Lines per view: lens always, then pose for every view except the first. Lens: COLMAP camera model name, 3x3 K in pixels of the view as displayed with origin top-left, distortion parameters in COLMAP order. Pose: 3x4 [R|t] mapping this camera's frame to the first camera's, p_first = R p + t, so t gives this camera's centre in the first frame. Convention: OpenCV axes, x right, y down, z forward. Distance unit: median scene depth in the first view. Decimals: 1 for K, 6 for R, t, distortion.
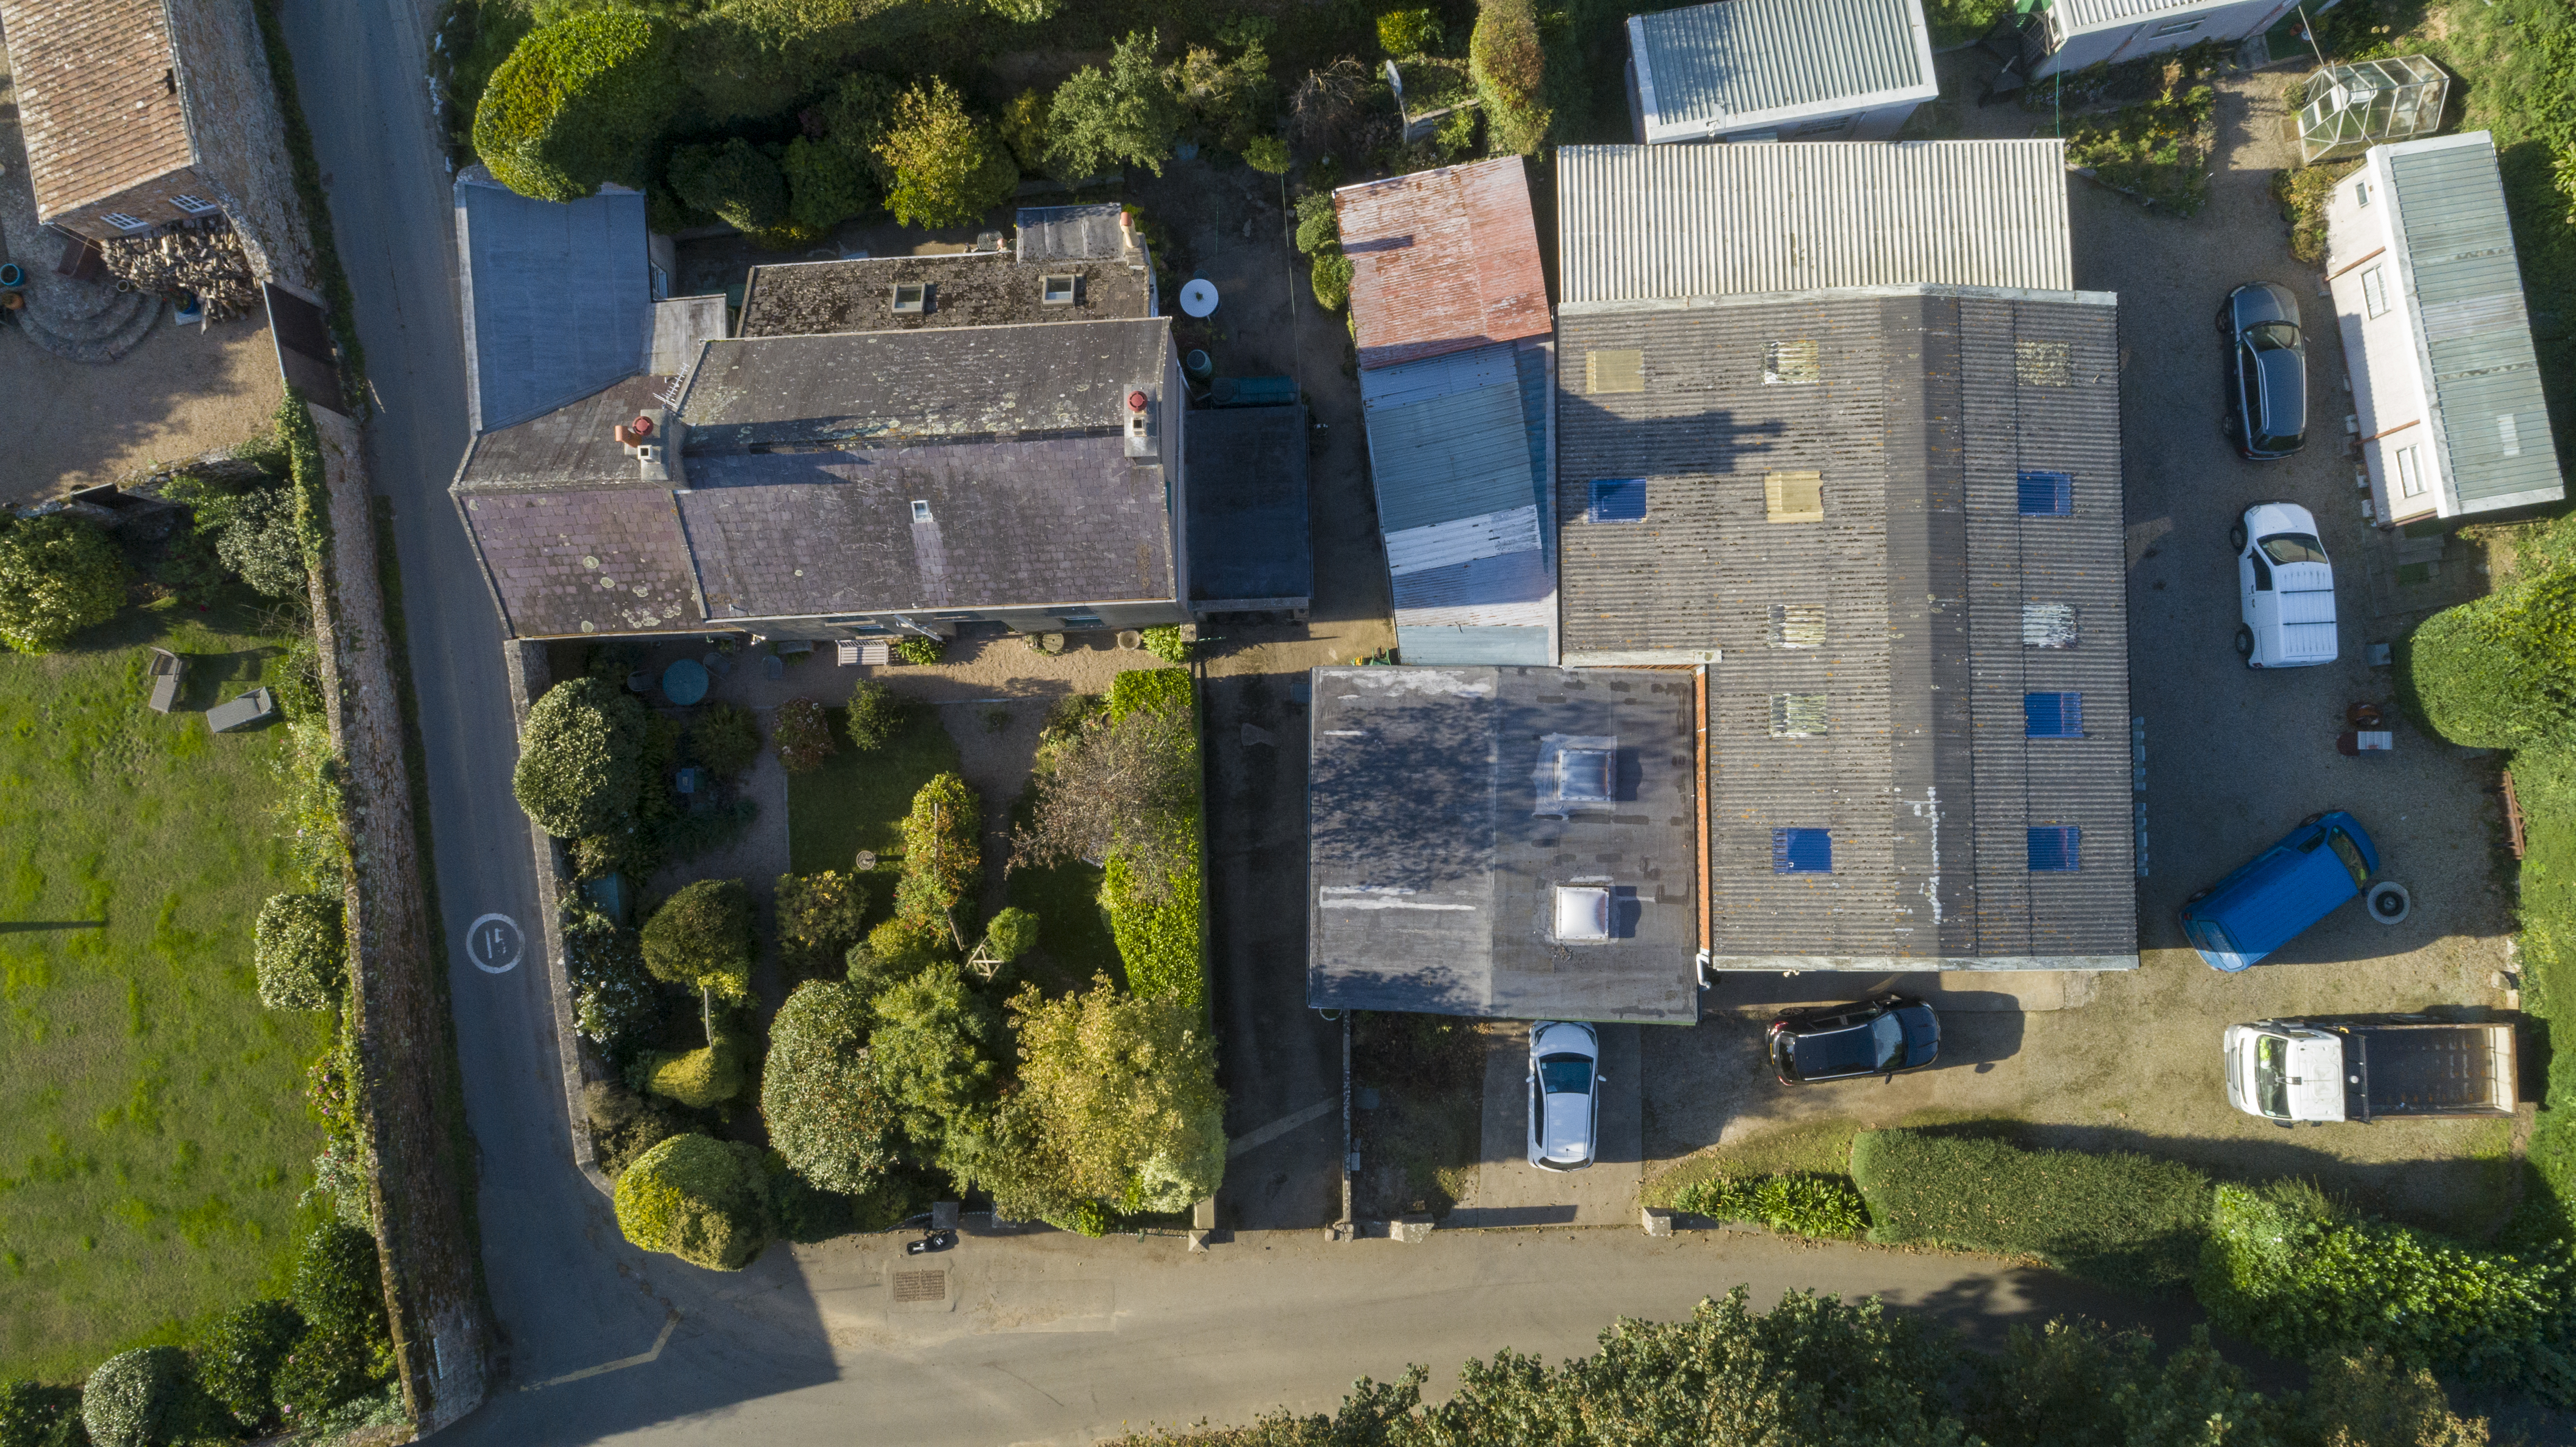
lens RADIAL K [[1727.4, 0, 1279.1], [0, 1727.4, 719.7], [0, 0, 1]] dist [-0.018727, 0.009256]
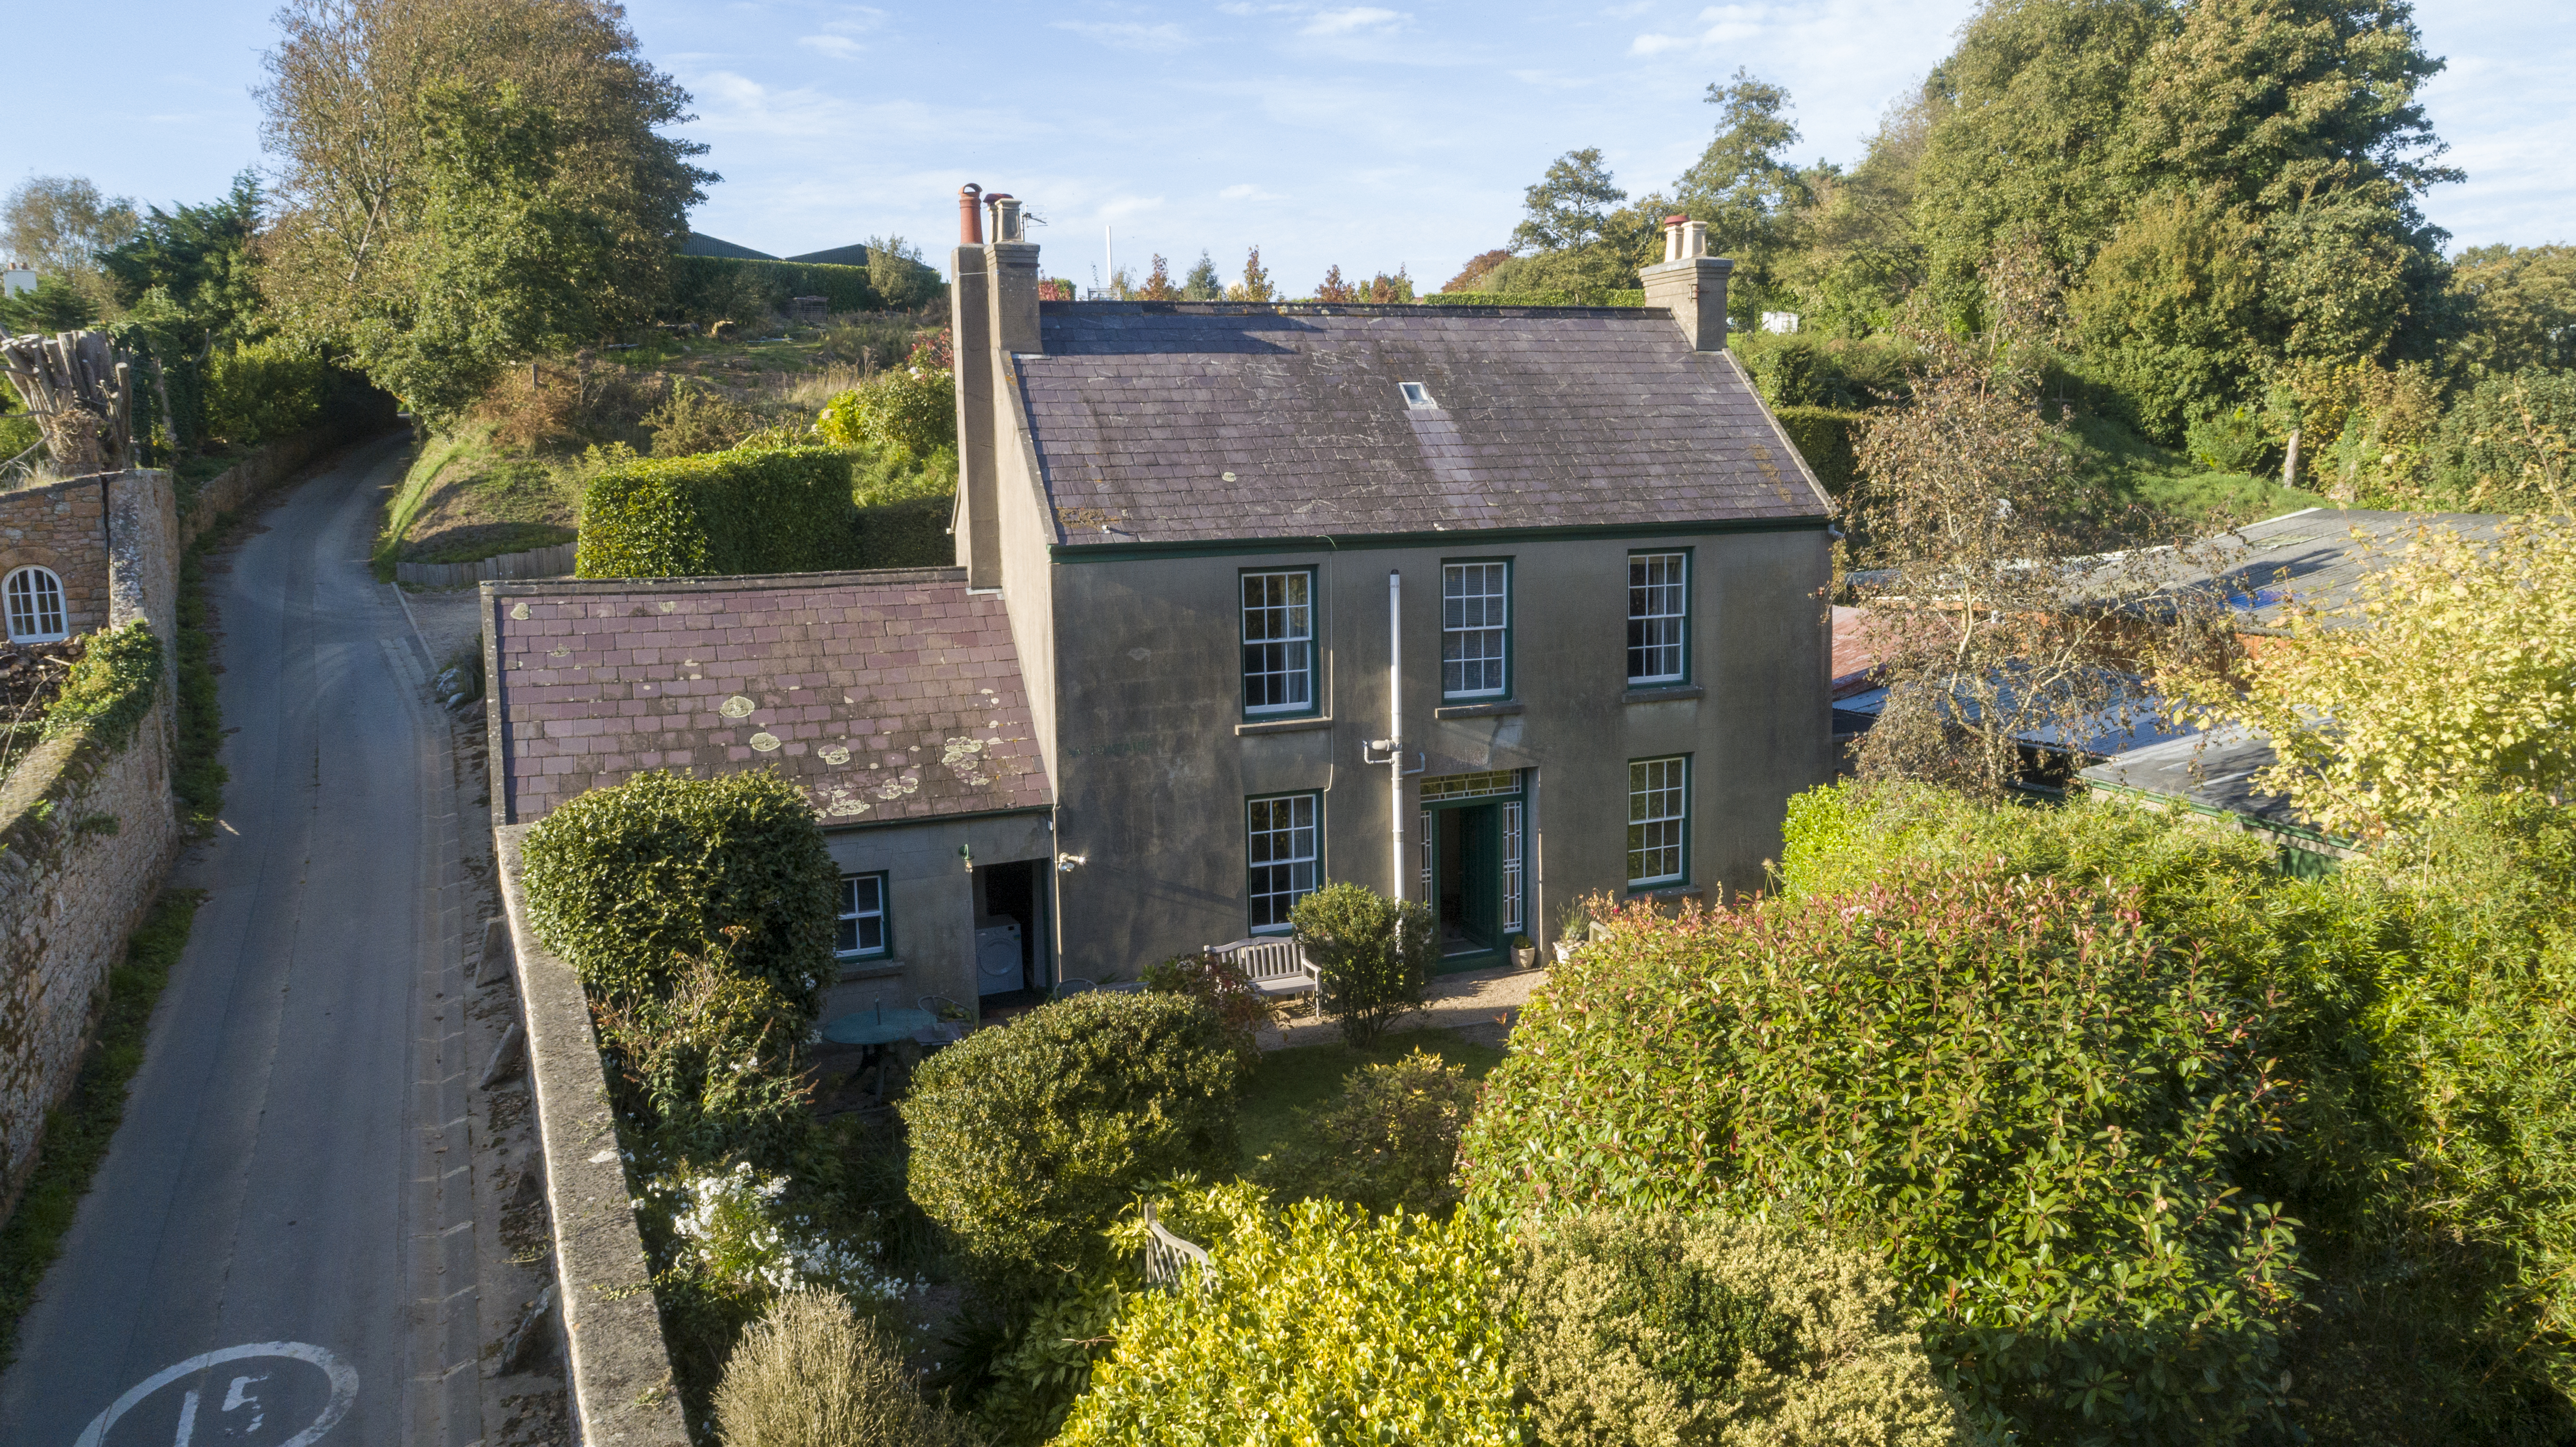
lens RADIAL K [[1727.4, 0, 1282.5], [0, 1727.4, 731.3], [0, 0, 1]] dist [-0.018727, 0.009256]
pose [[0.946679, -0.044072, 0.319149, -0.426484], [0.321304, 0.202070, -0.925166, 0.423628], [-0.023717, 0.978379, 0.205456, 0.940748]]
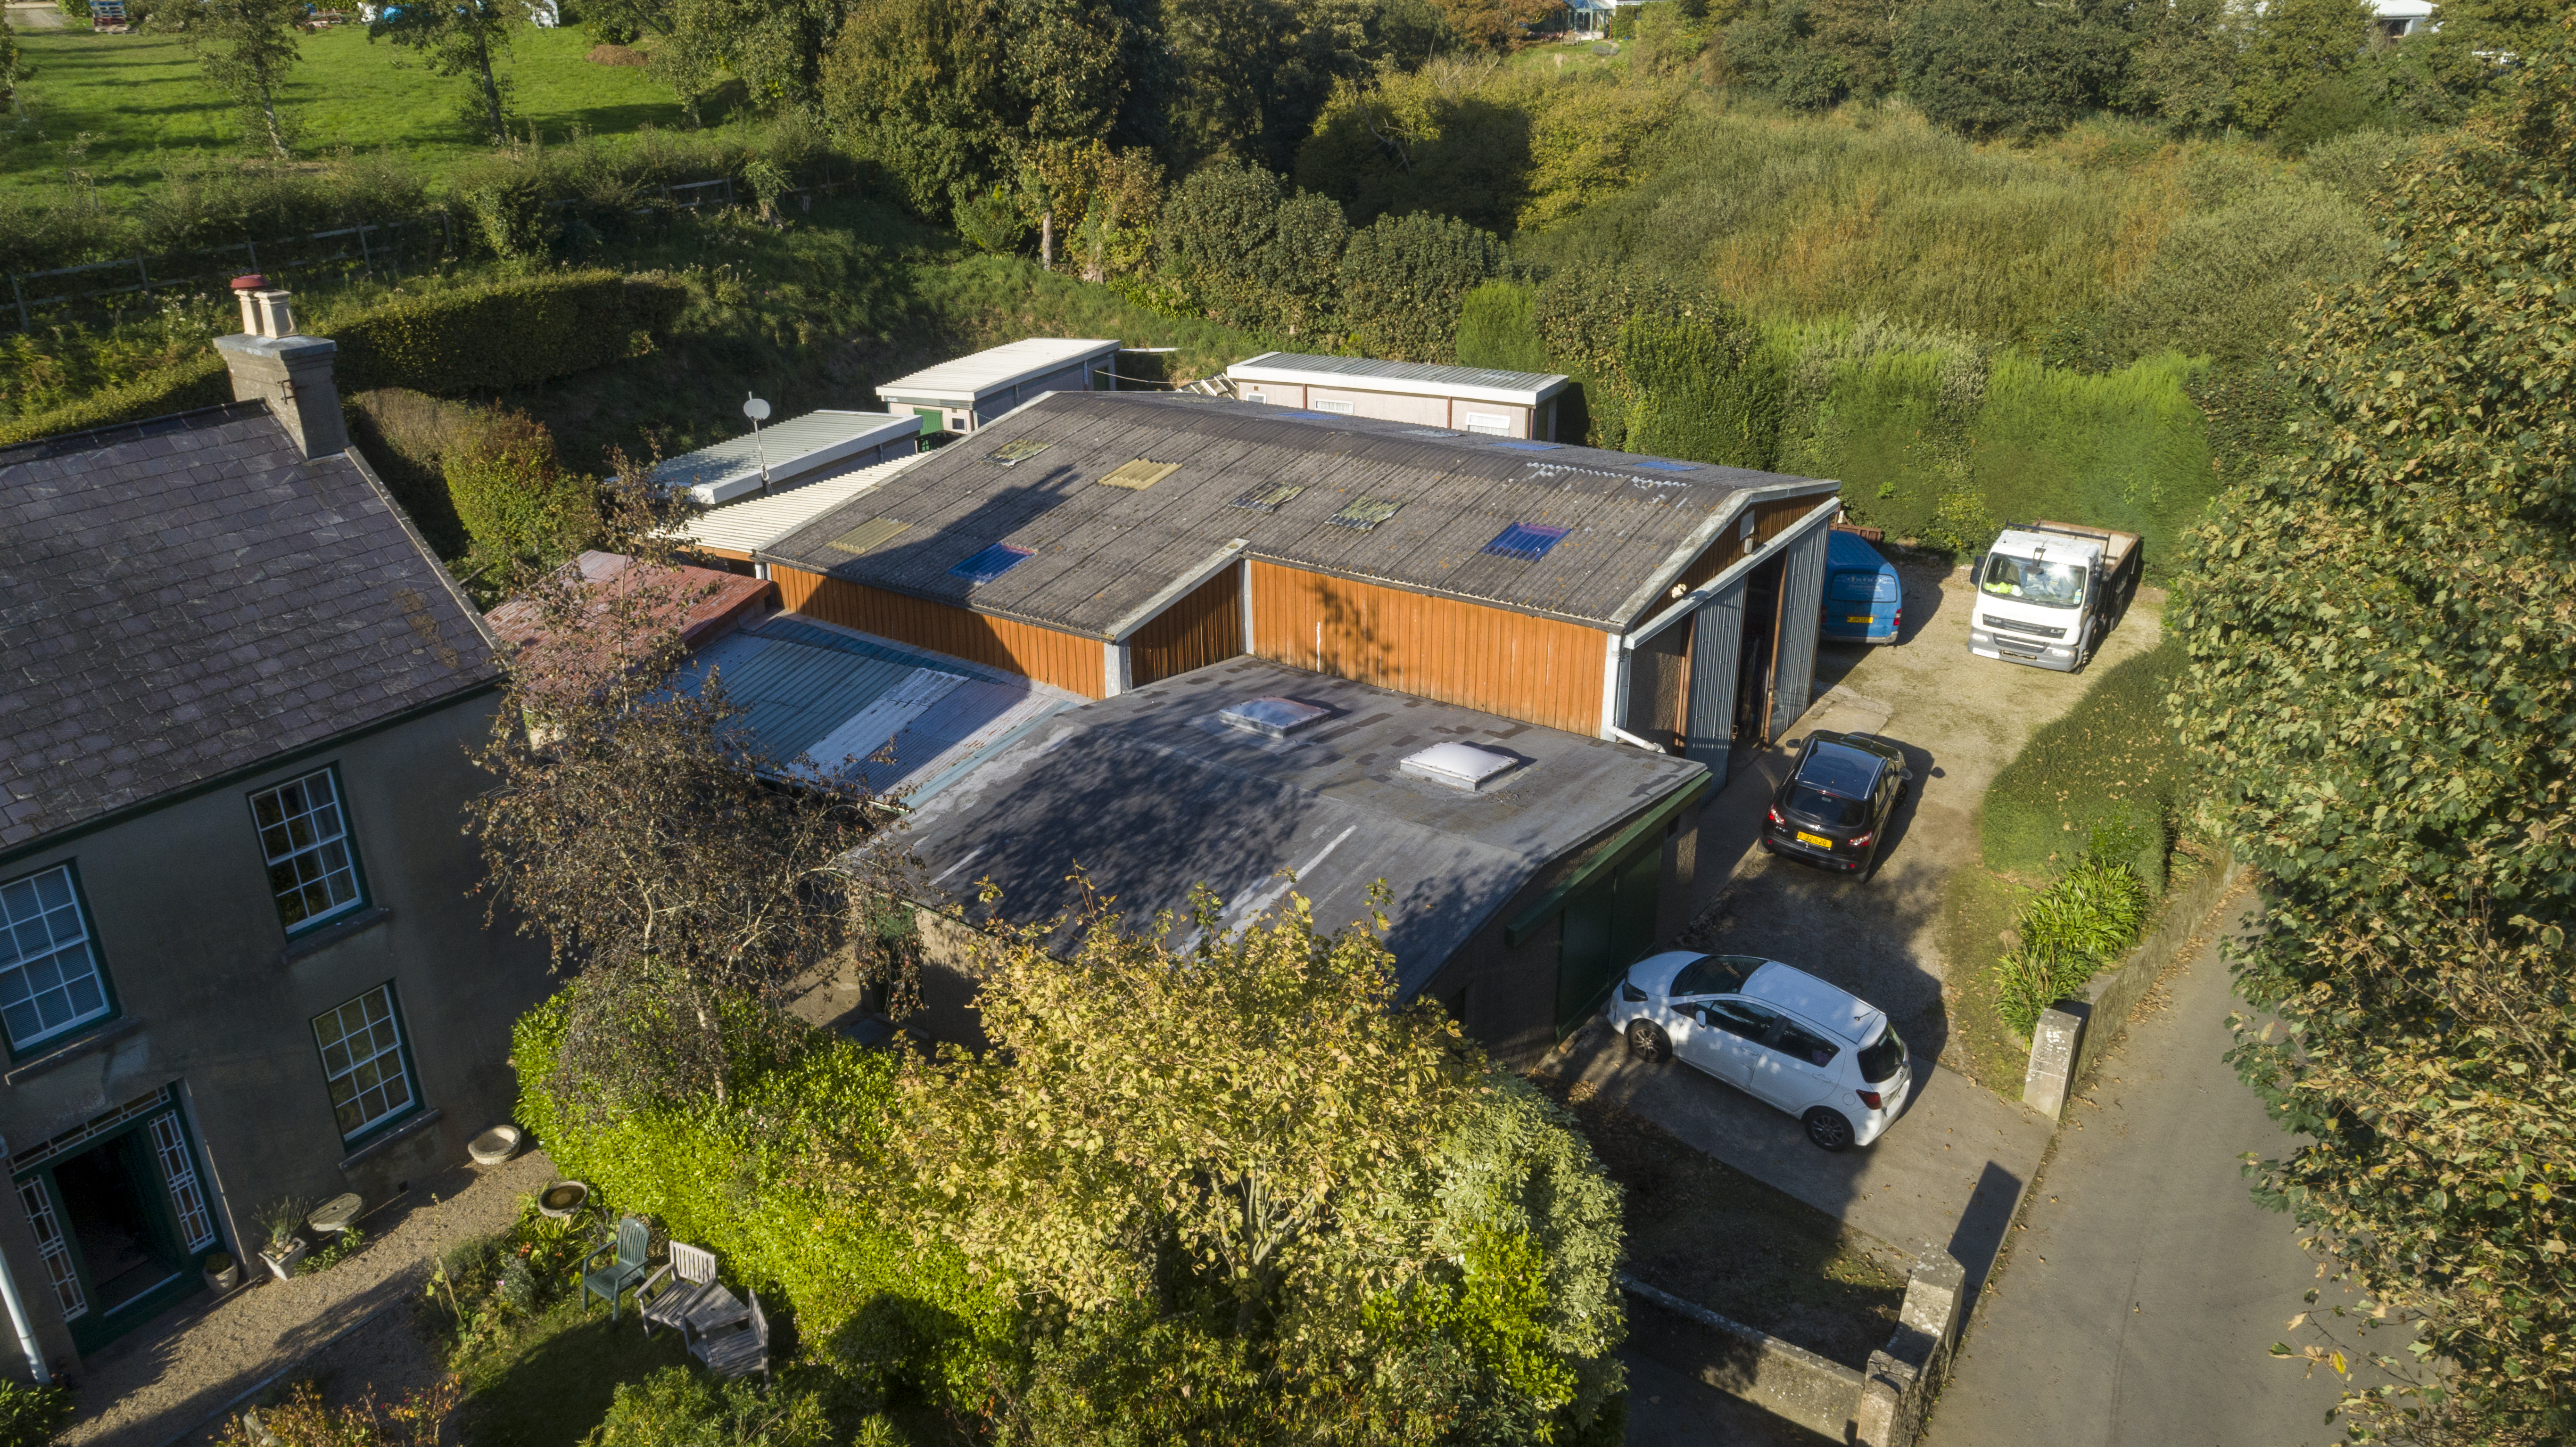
lens RADIAL K [[1727.4, 0, 1294.5], [0, 1727.4, 723.3], [0, 0, 1]] dist [-0.018727, 0.009256]
pose [[0.571835, -0.293978, 0.765886, -0.322383], [0.818676, 0.264427, -0.509752, 0.381128], [-0.052666, 0.918507, 0.391881, 0.787596]]
